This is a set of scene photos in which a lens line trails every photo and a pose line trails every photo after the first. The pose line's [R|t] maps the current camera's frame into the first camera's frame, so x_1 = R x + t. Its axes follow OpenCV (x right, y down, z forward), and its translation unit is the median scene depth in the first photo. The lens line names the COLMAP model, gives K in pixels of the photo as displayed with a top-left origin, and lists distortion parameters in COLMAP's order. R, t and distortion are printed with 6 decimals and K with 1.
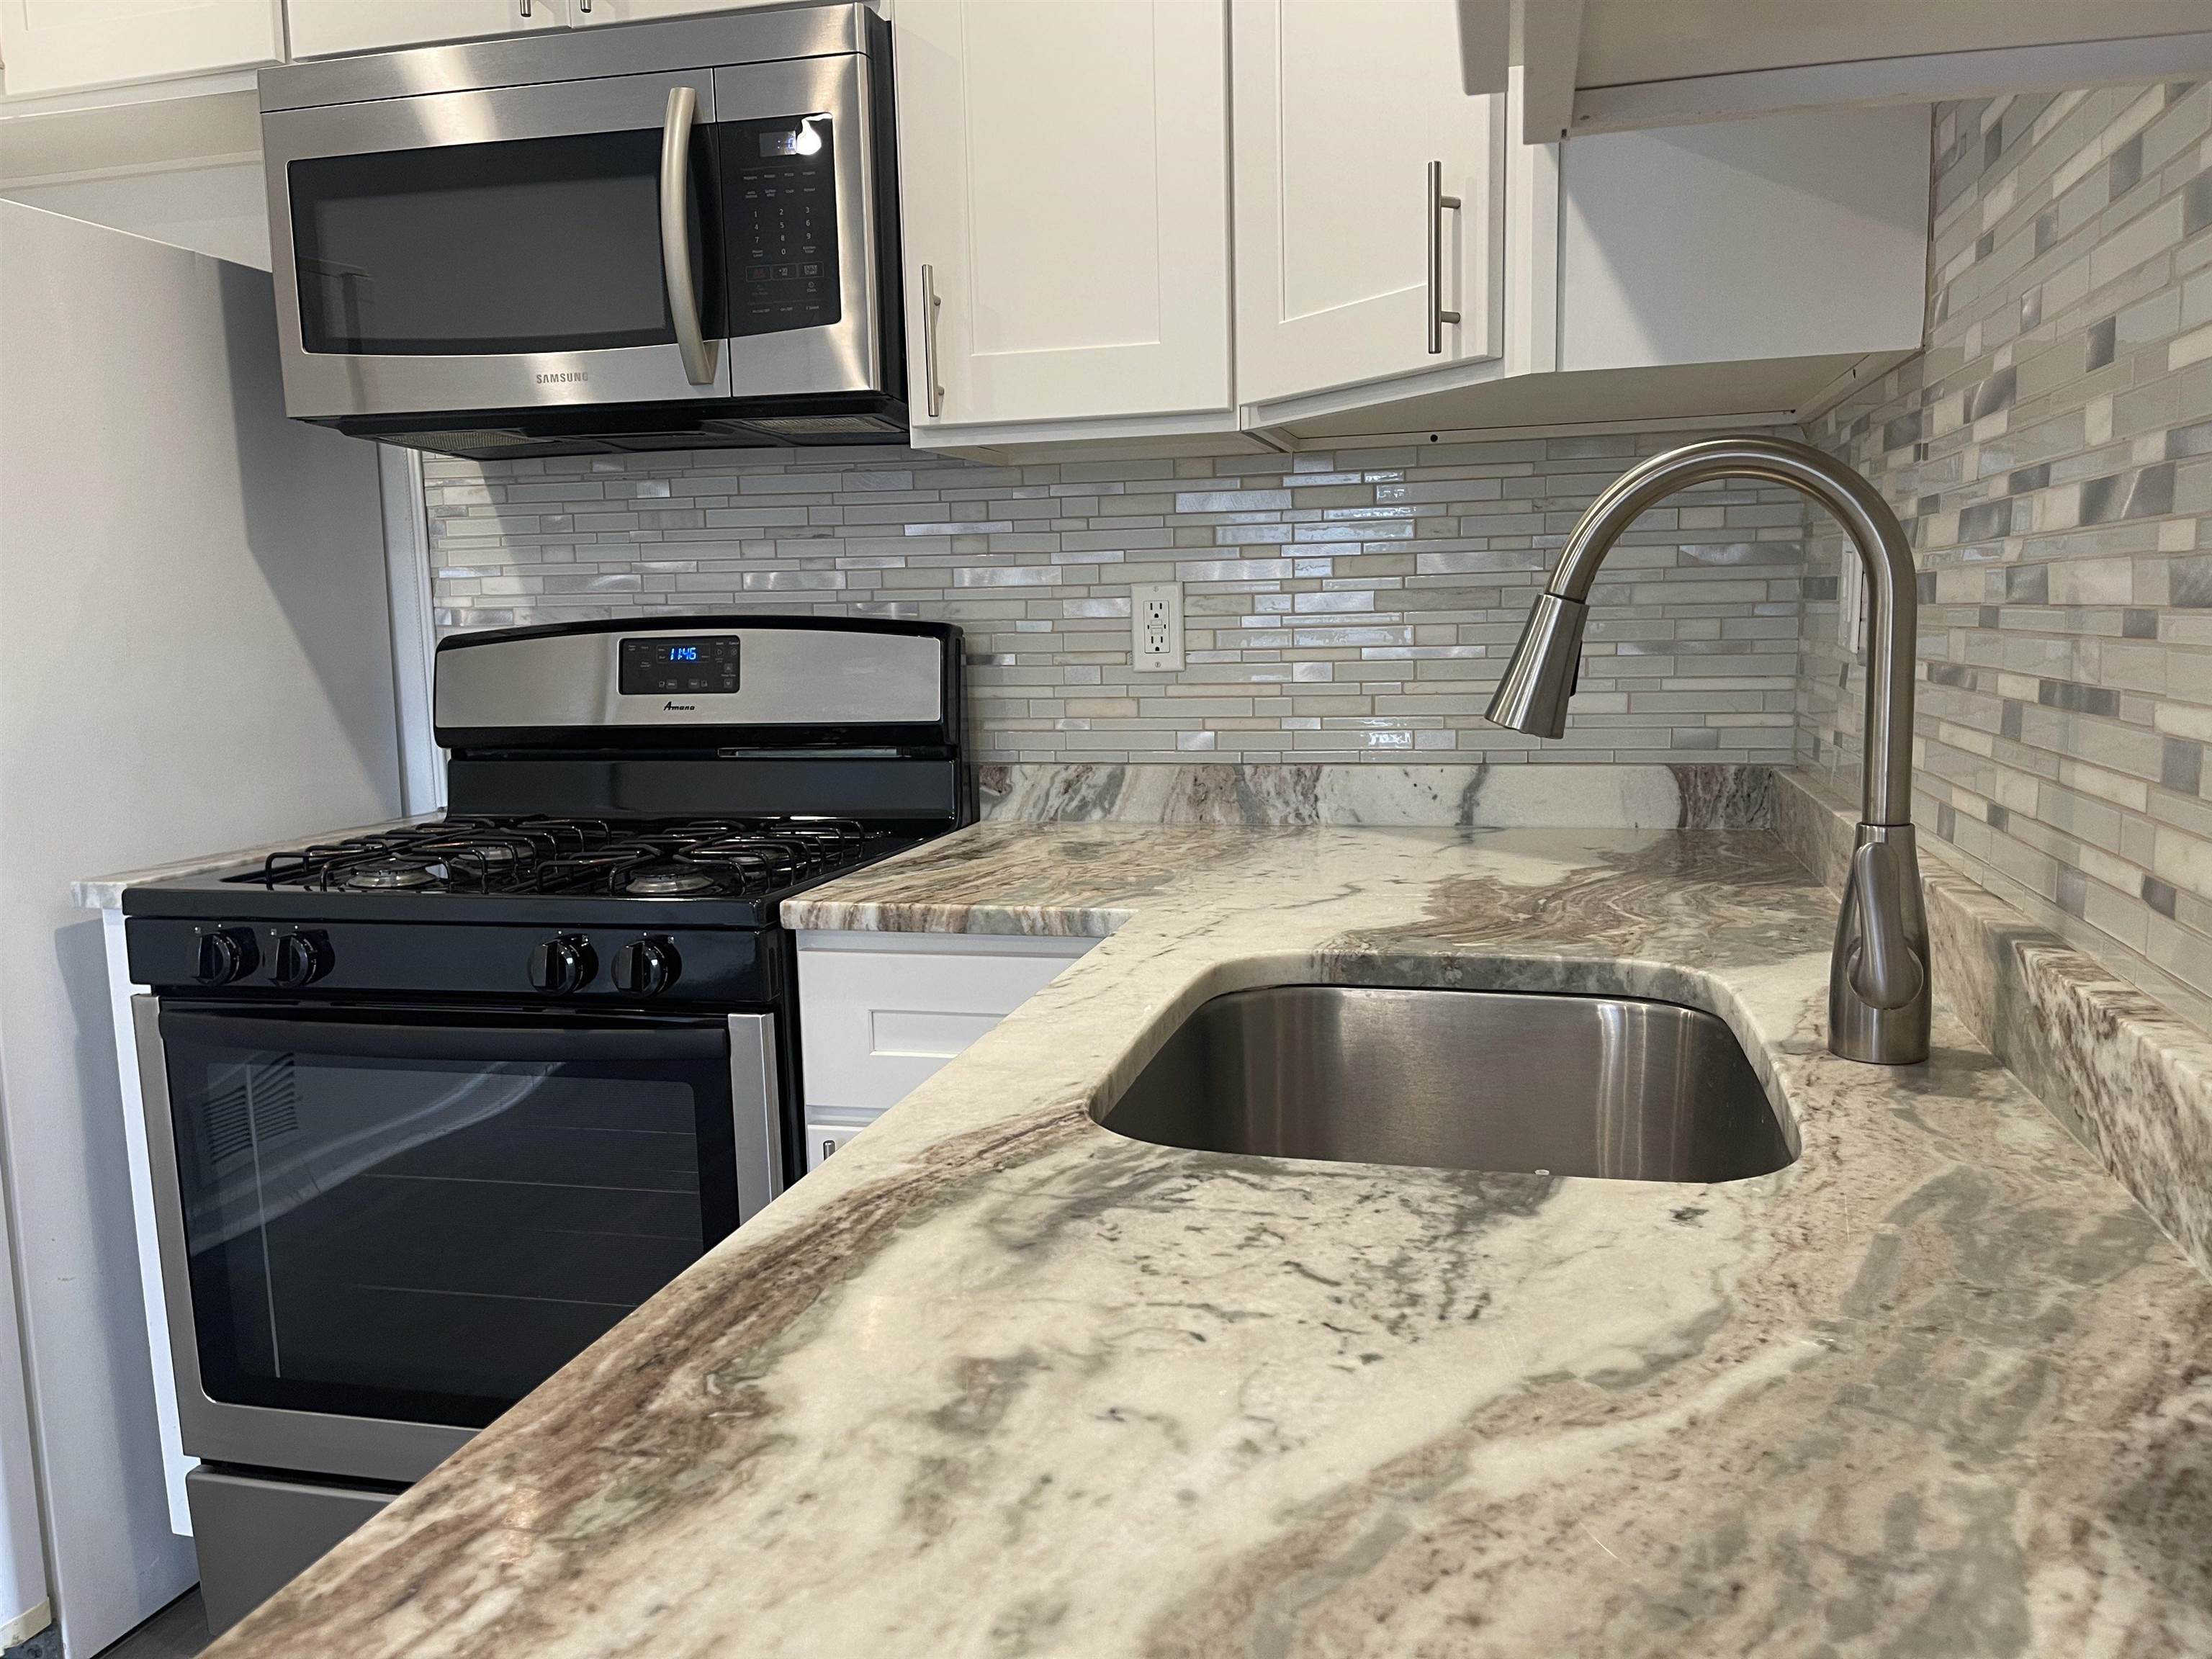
lens RADIAL K [[1675.1, 0, 1111.7], [0, 1675.1, 829.1], [0, 0, 1]] dist [0.078603, -0.097908]
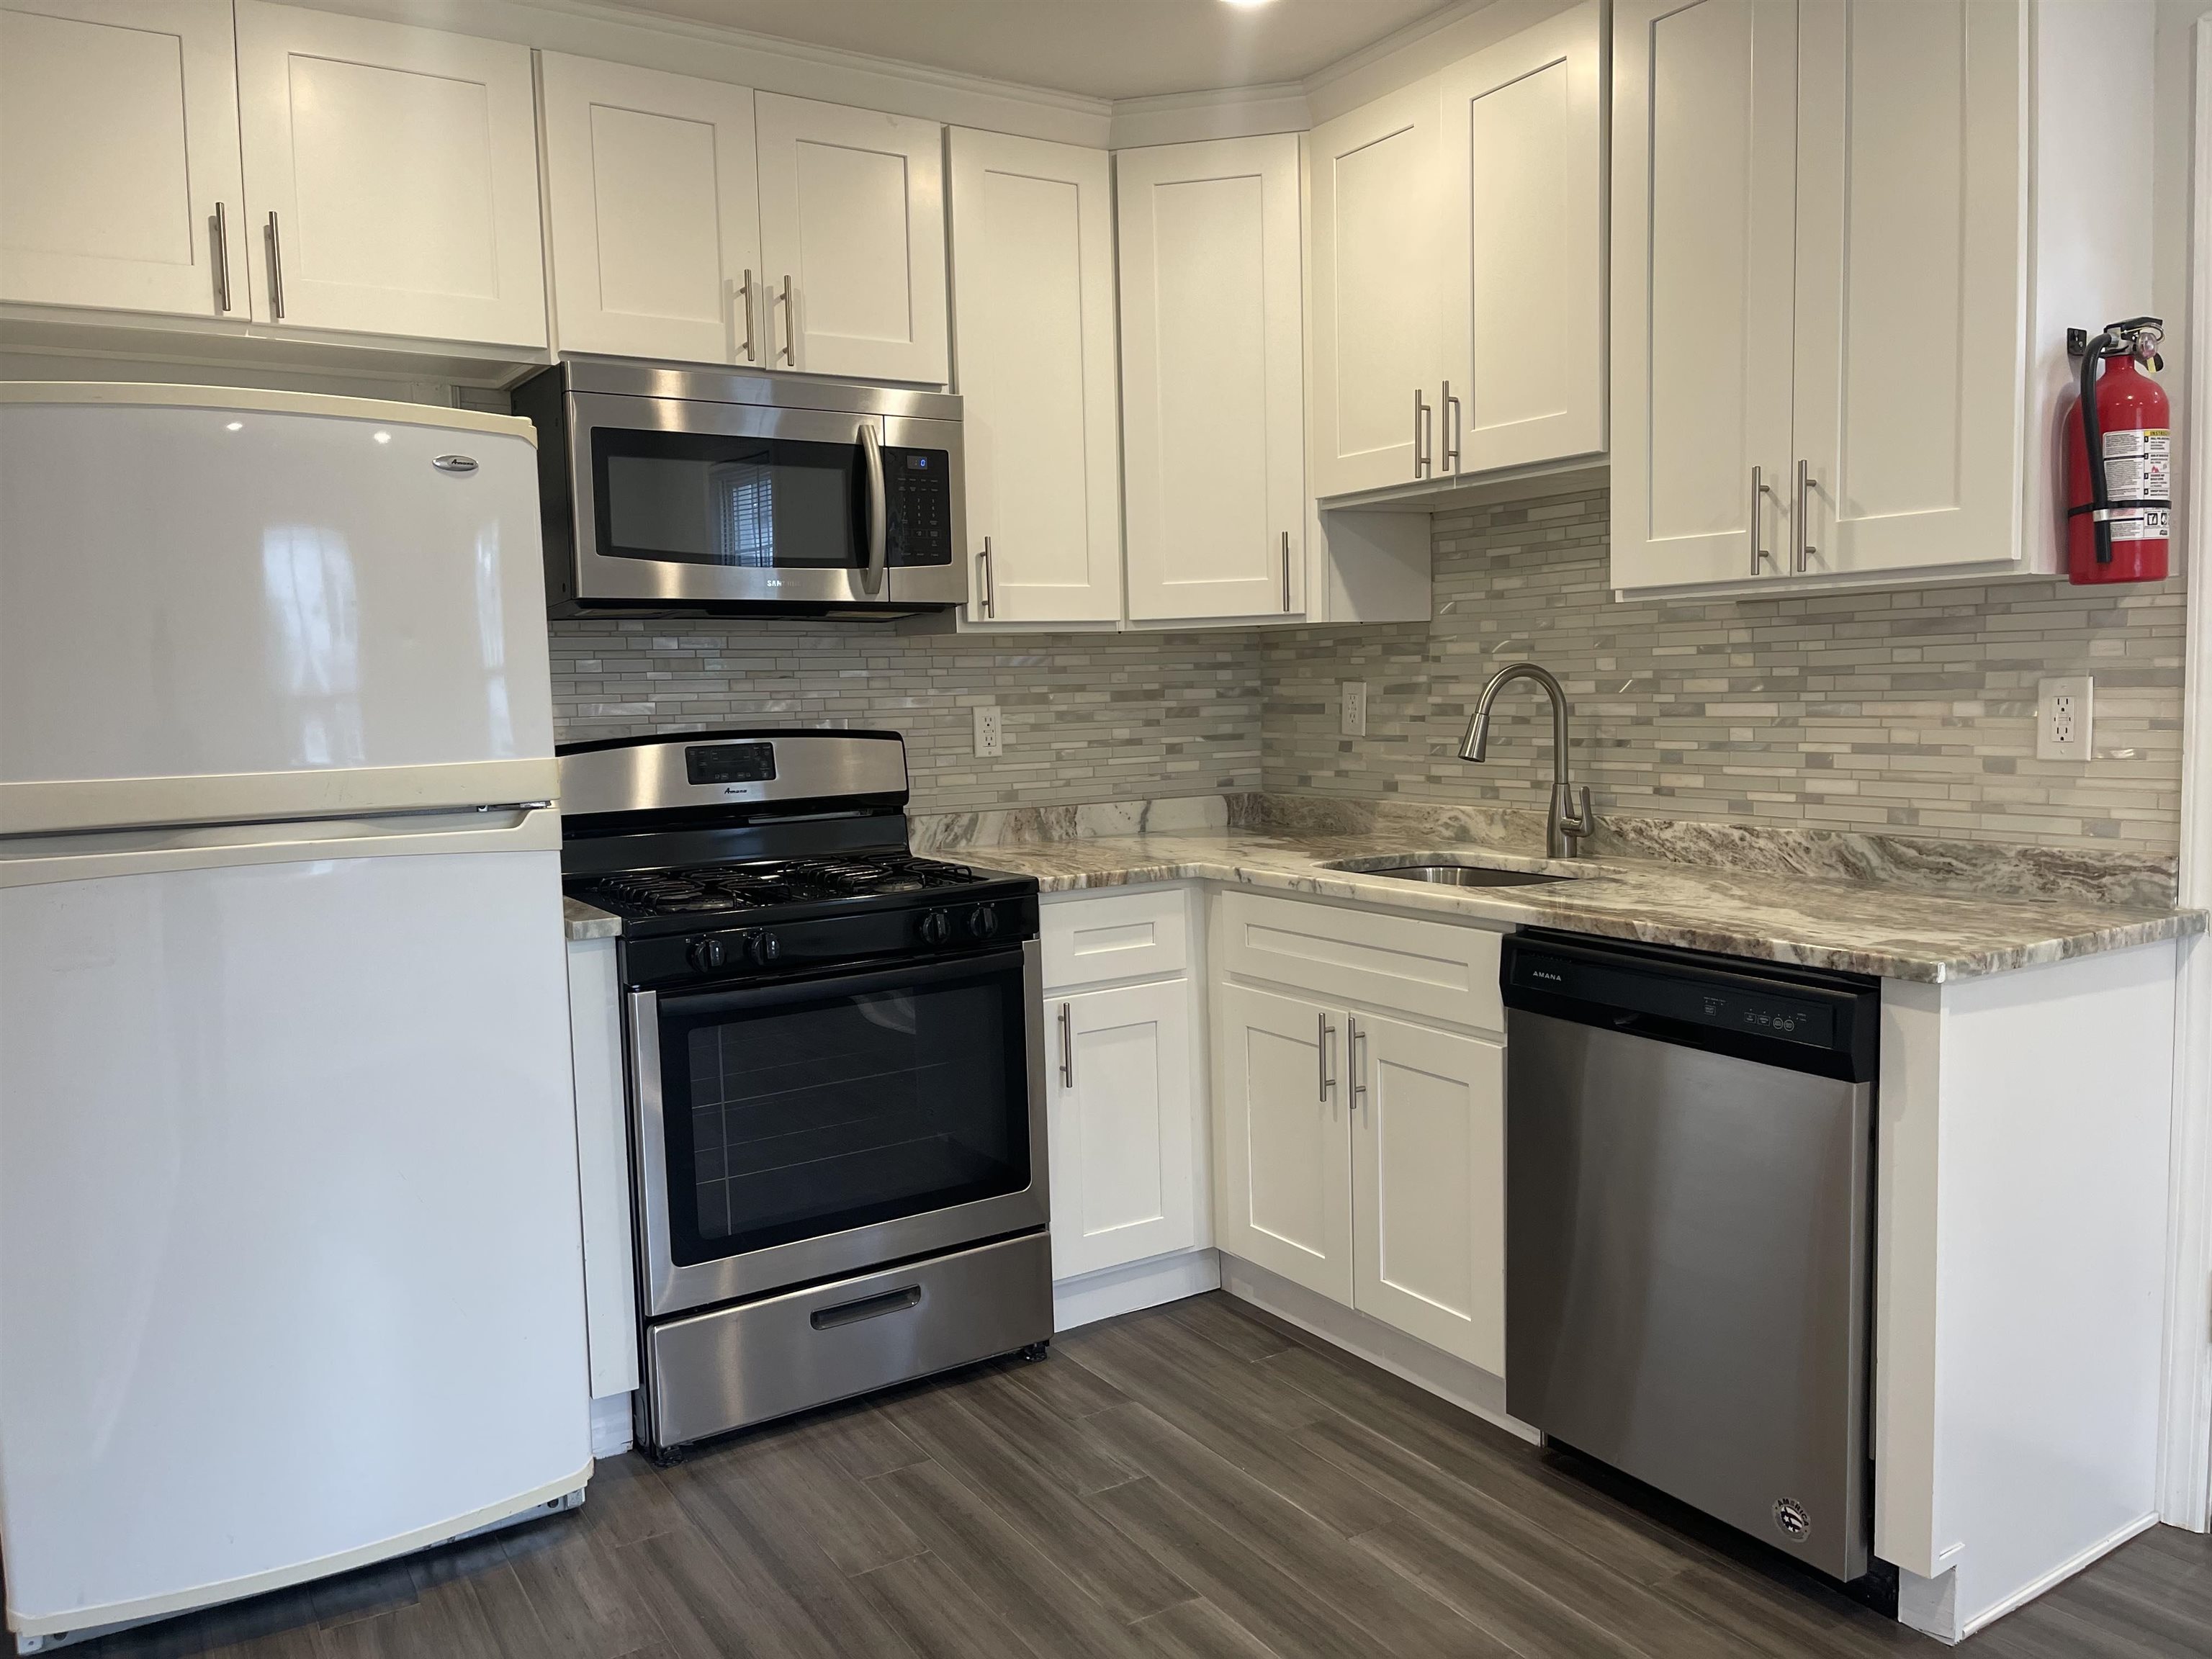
lens RADIAL K [[1671.7, 0, 1106.0], [0, 1671.7, 829.5], [0, 0, 1]] dist [0.063092, -0.082791]
pose [[0.690259, -0.060214, 0.721052, -1.396817], [0.103929, 0.994449, -0.016445, 0.025551], [-0.716059, 0.086290, 0.692685, -0.331993]]
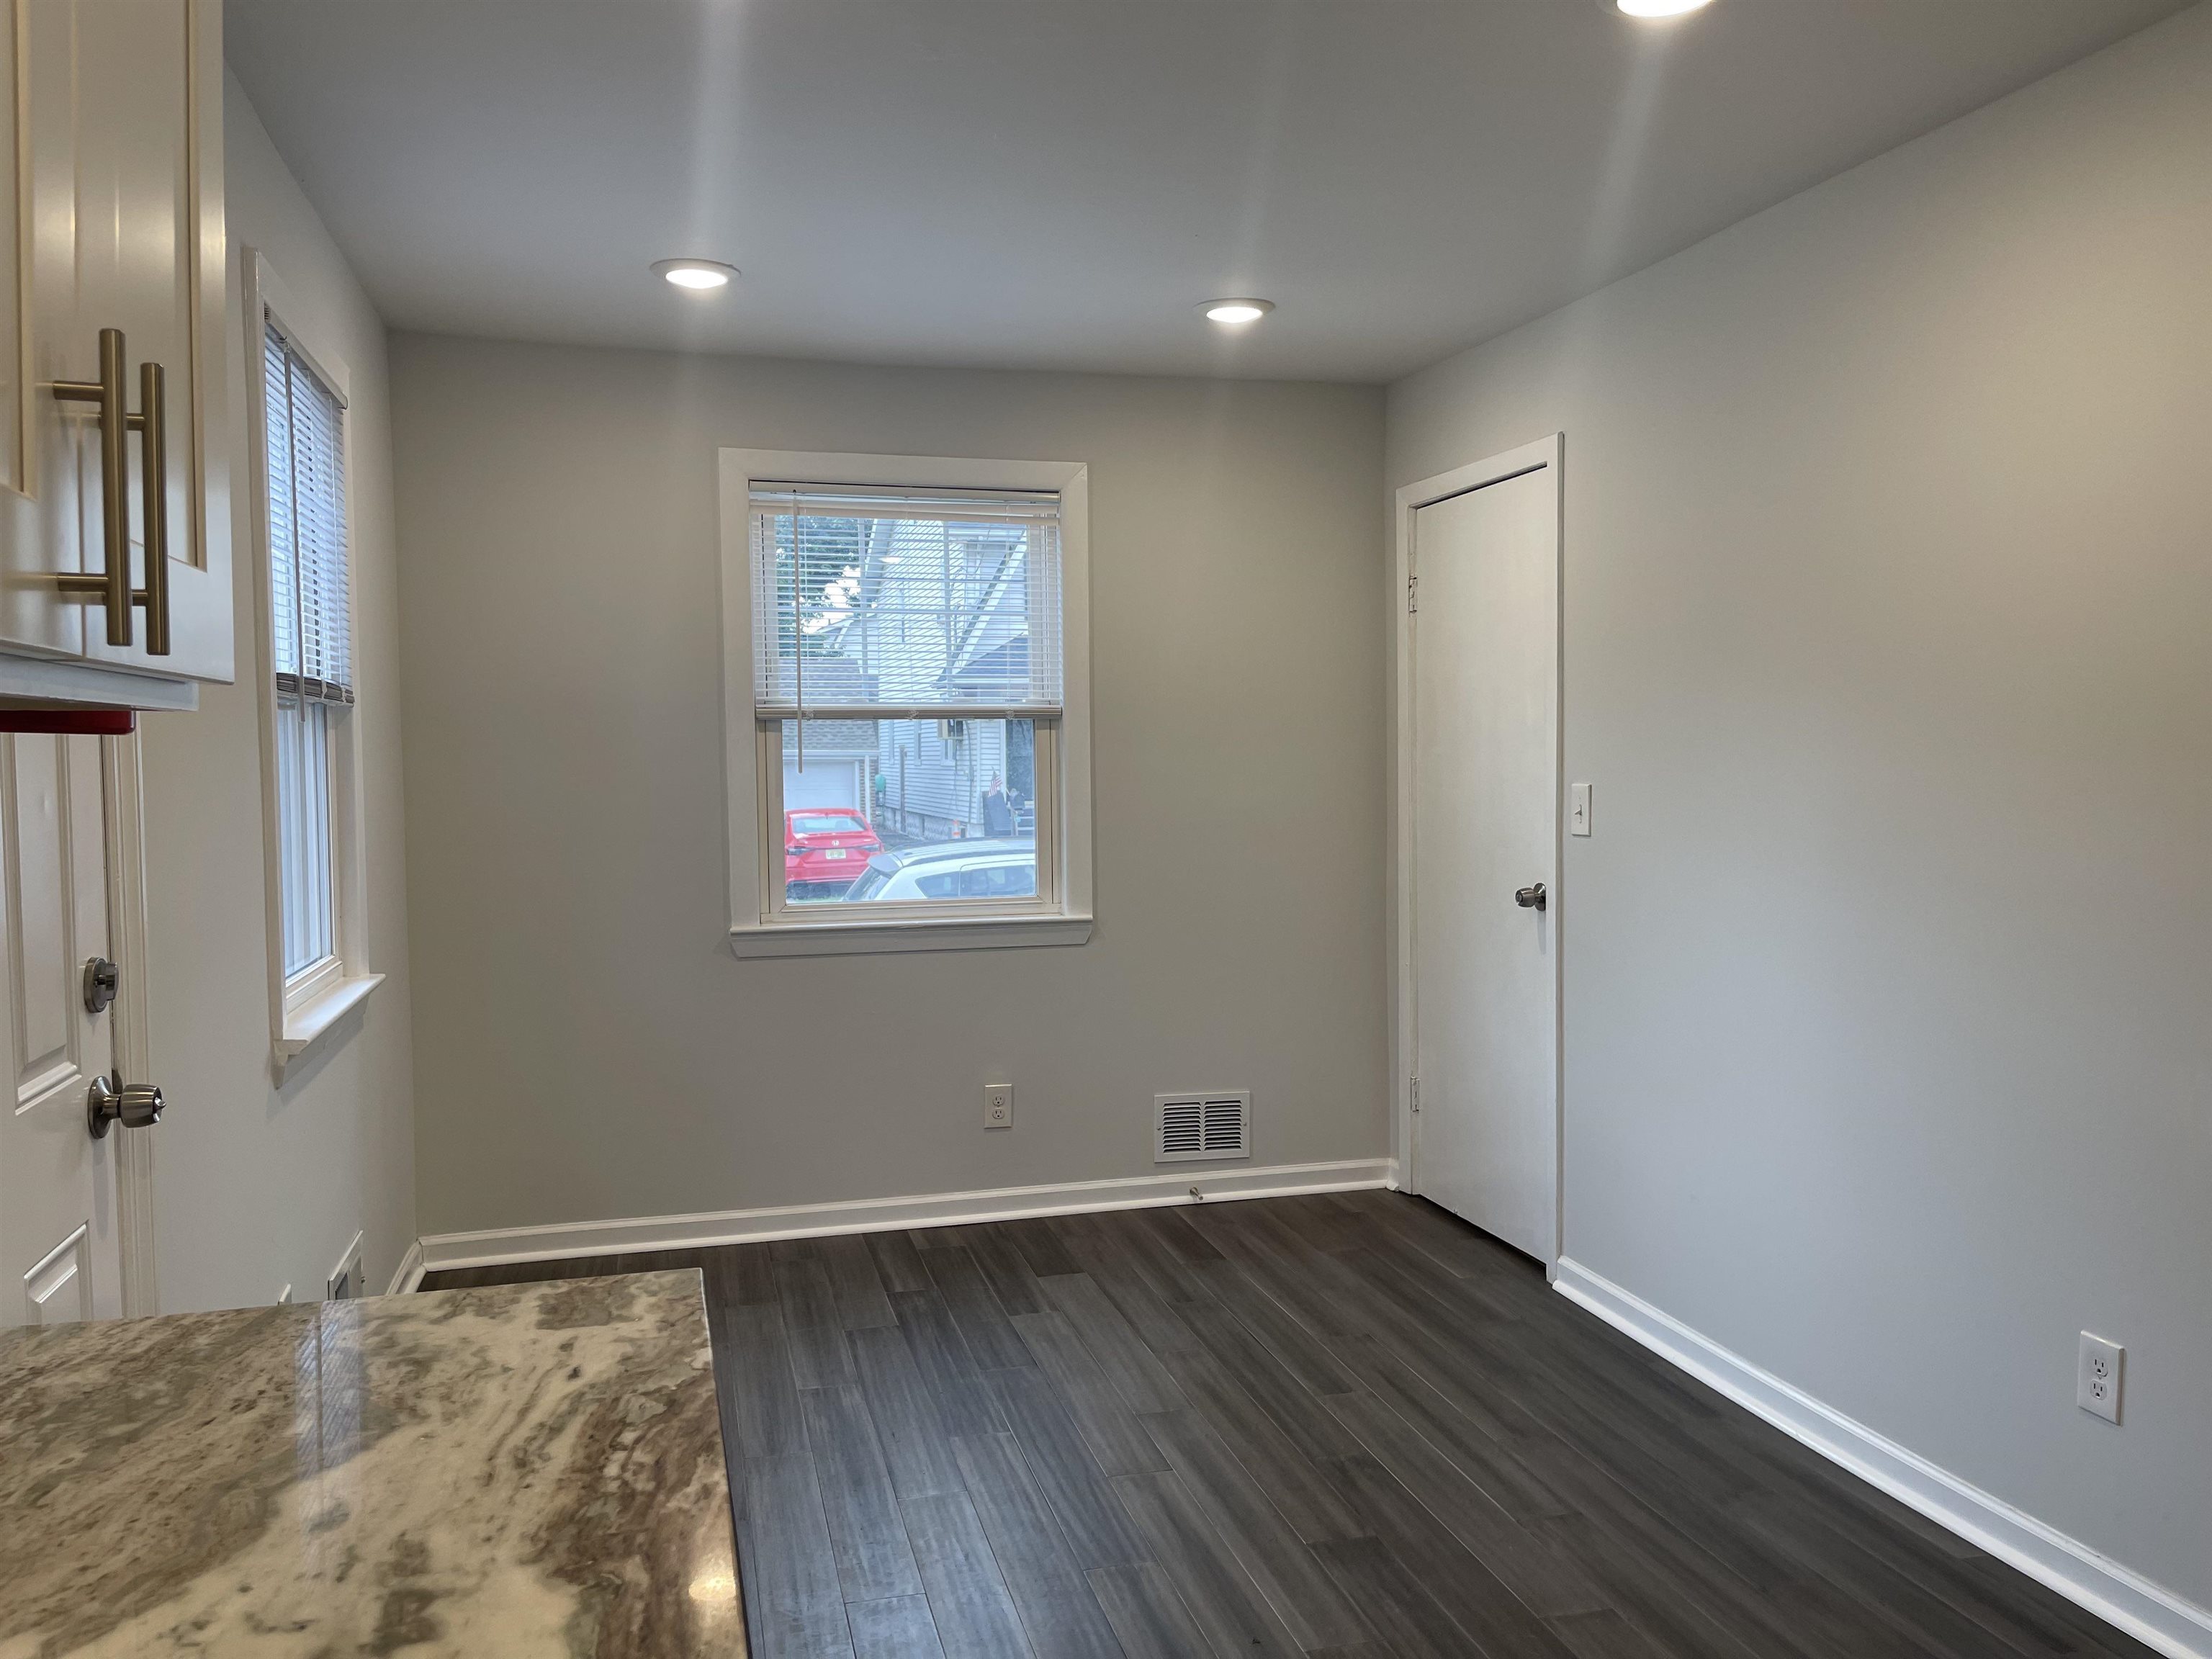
lens RADIAL K [[1665.7, 0, 1115.4], [0, 1665.7, 838.5], [0, 0, 1]] dist [0.099291, -0.143356]
pose [[-0.869318, 0.051639, -0.491548, 0.024155], [-0.039565, 0.984065, 0.173352, -0.197394], [0.492667, 0.170146, -0.853422, 0.823544]]
